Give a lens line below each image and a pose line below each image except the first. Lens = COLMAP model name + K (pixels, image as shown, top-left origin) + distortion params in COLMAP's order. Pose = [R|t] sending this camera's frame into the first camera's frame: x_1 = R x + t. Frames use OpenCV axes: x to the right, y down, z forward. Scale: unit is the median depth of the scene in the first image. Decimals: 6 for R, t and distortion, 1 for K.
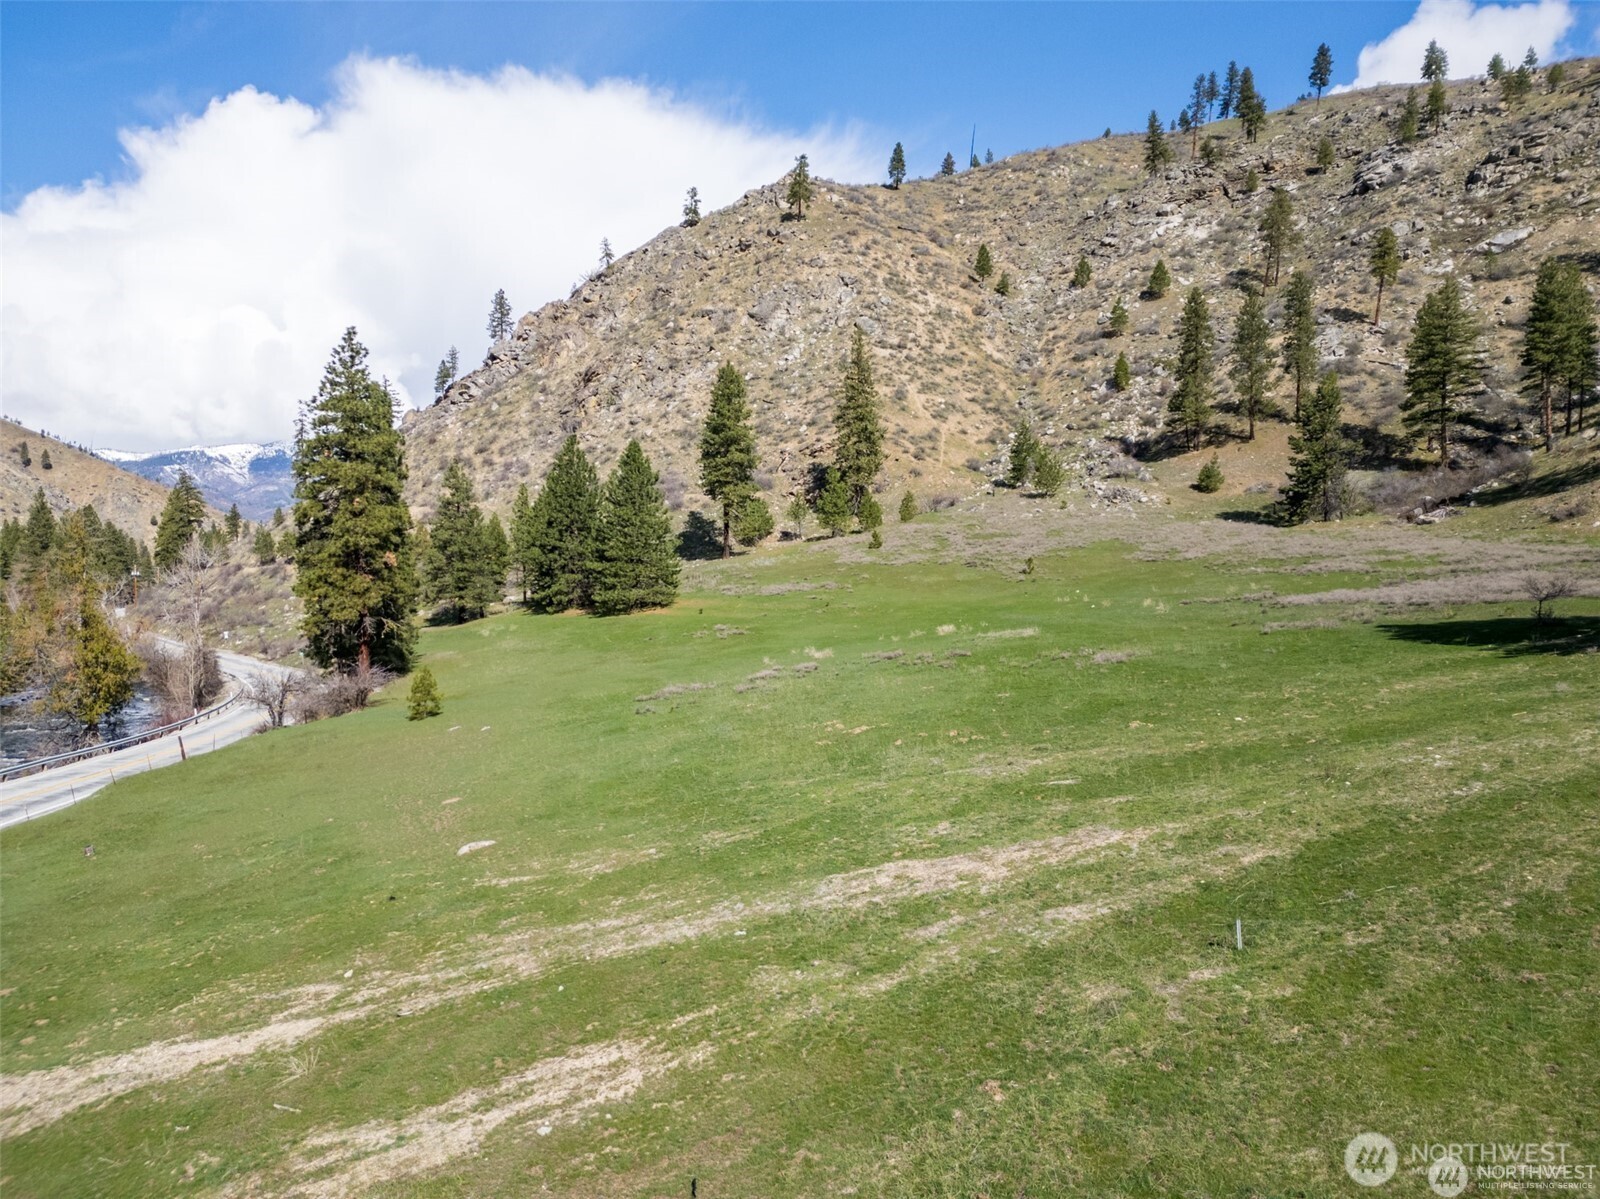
lens RADIAL K [[1109.2, 0, 801.0], [0, 1109.2, 605.1], [0, 0, 1]] dist [0.086520, -0.080653]
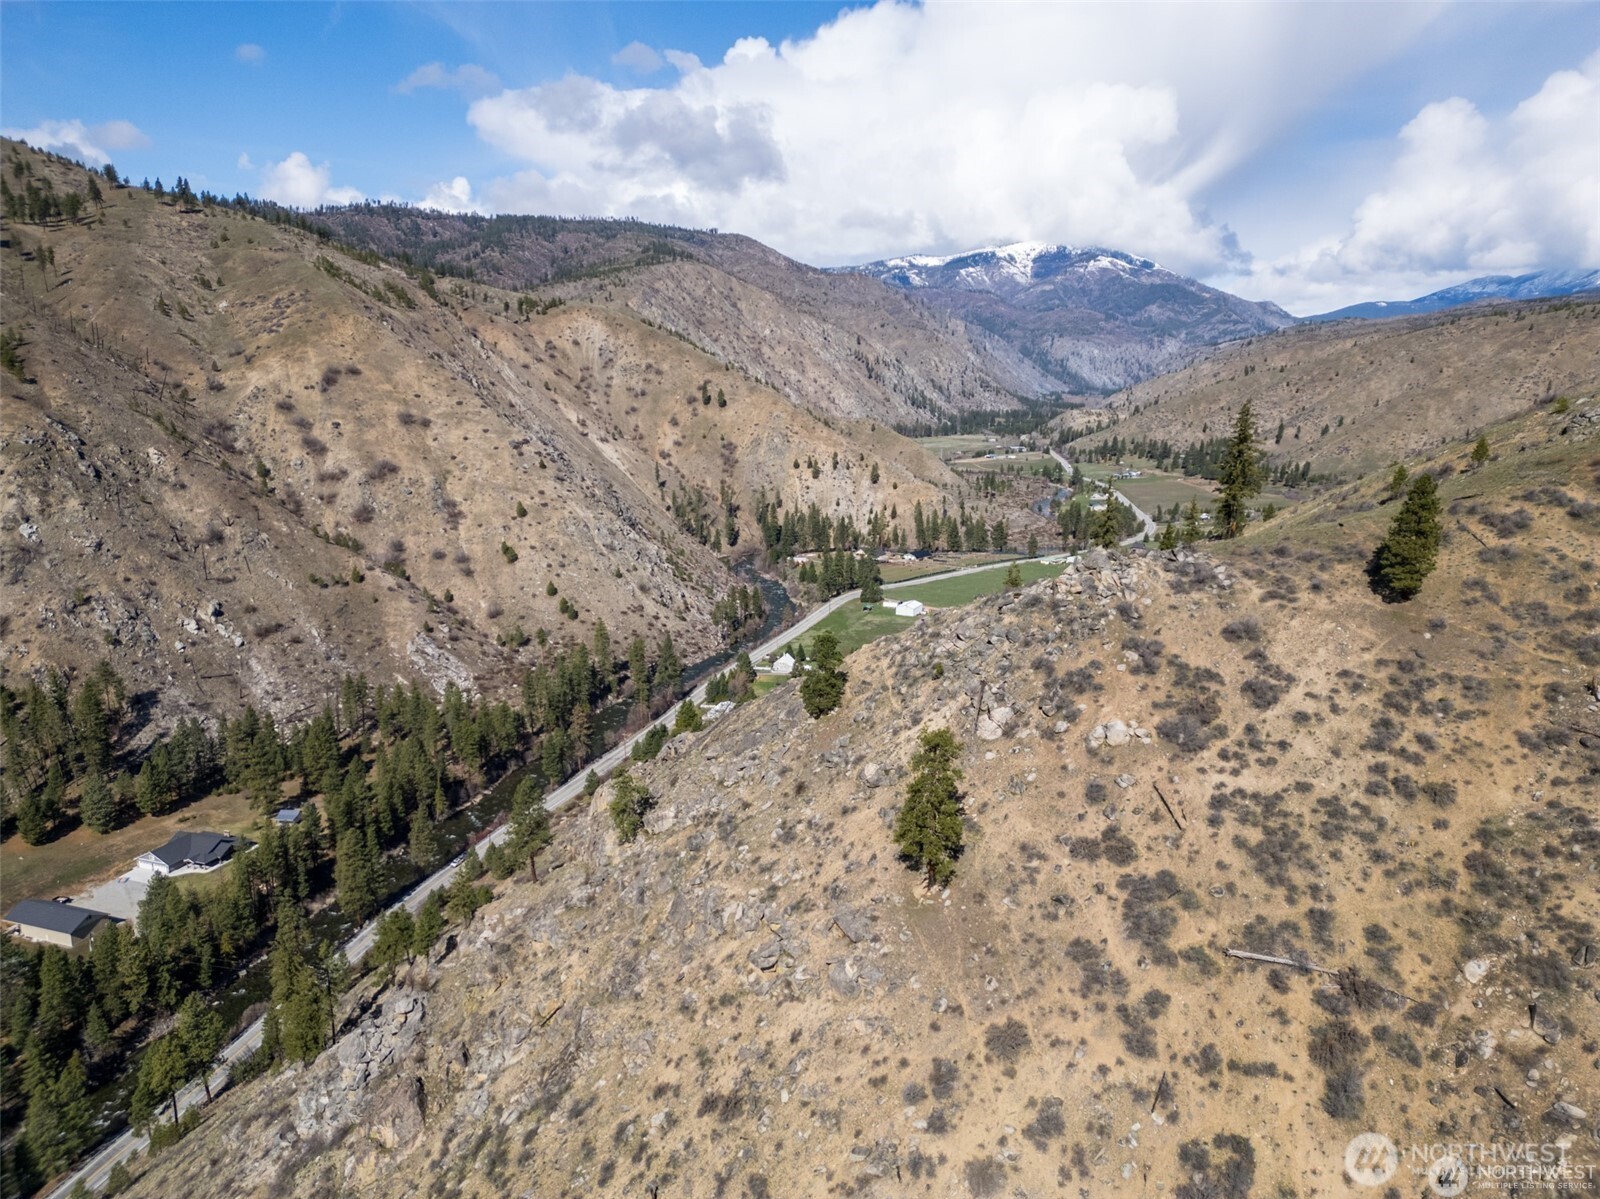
lens RADIAL K [[1109.2, 0, 802.2], [0, 1109.2, 609.3], [0, 0, 1]] dist [0.086520, -0.080653]
pose [[0.789234, 0.142392, -0.597356, 0.215159], [-0.023336, 0.978998, 0.202532, -0.627200], [0.613649, -0.145905, 0.775981, 0.862711]]
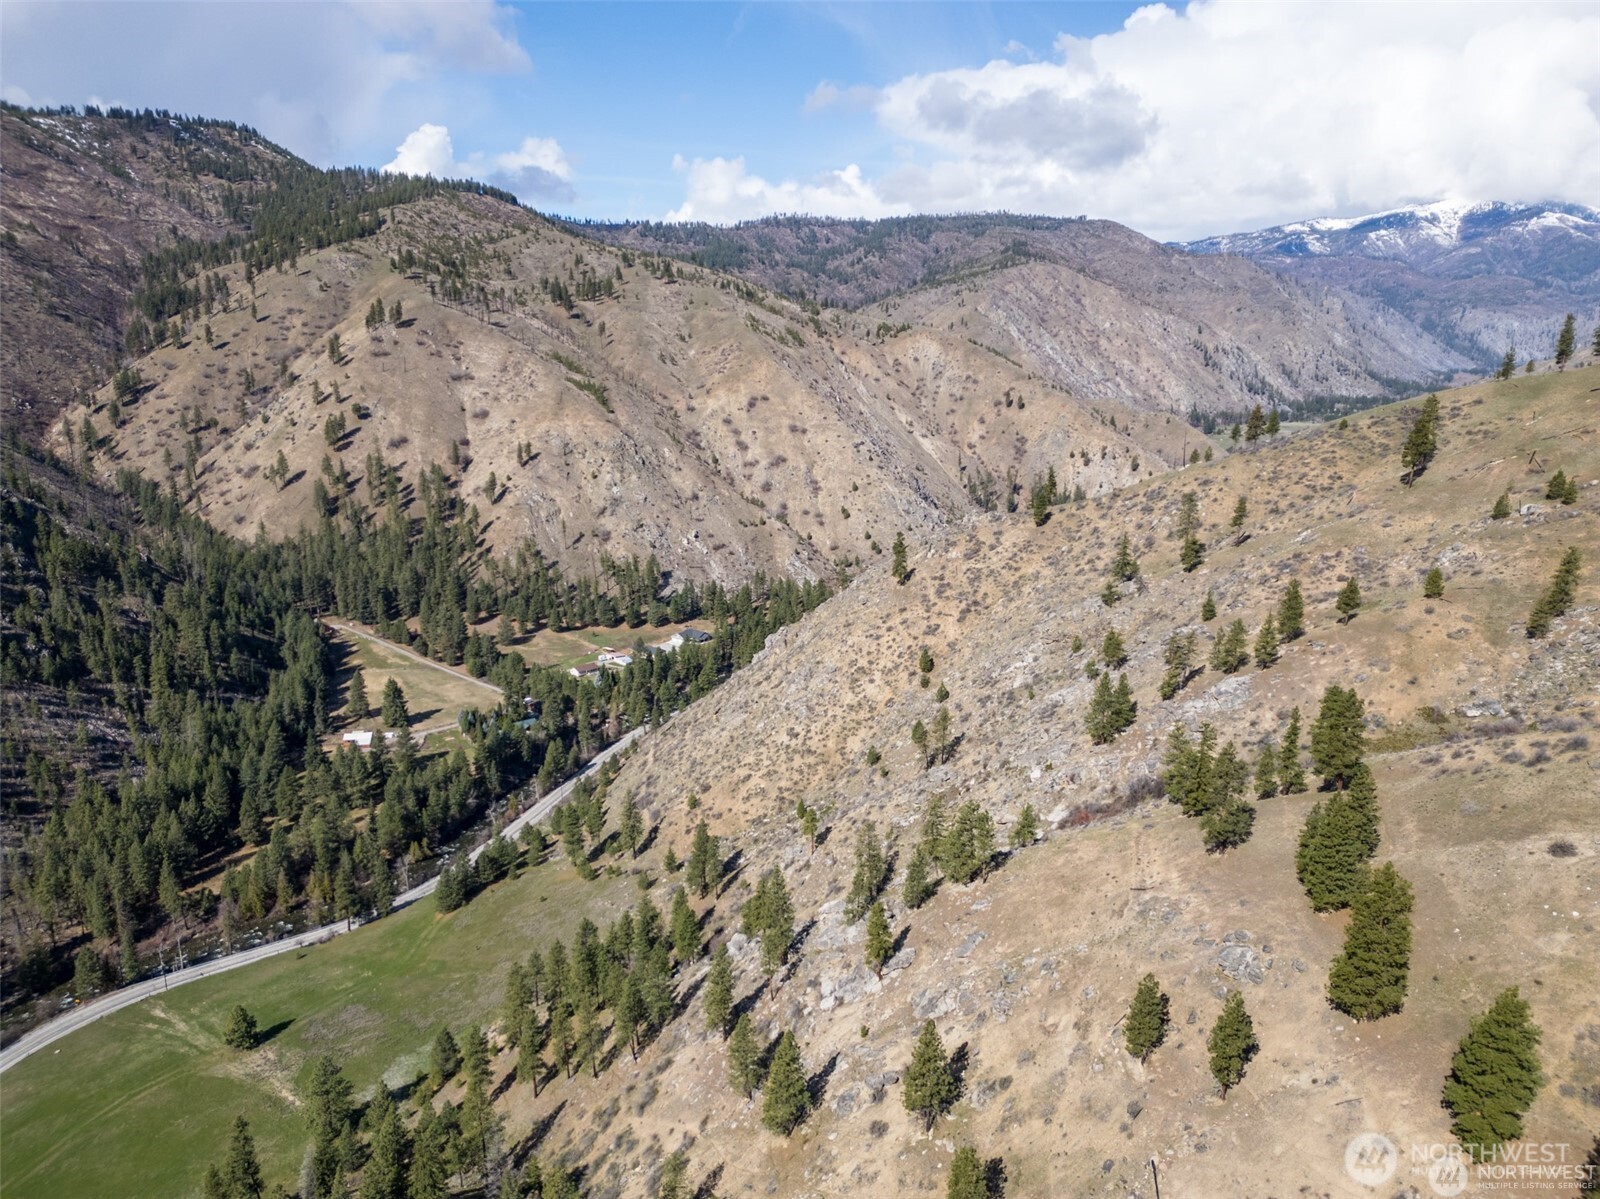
lens RADIAL K [[1109.2, 0, 803.1], [0, 1109.2, 609.5], [0, 0, 1]] dist [0.086520, -0.080653]
pose [[0.550396, 0.205273, -0.809276, 1.490401], [-0.018725, 0.972095, 0.233837, -0.836243], [0.834694, -0.113549, 0.538881, 0.036204]]
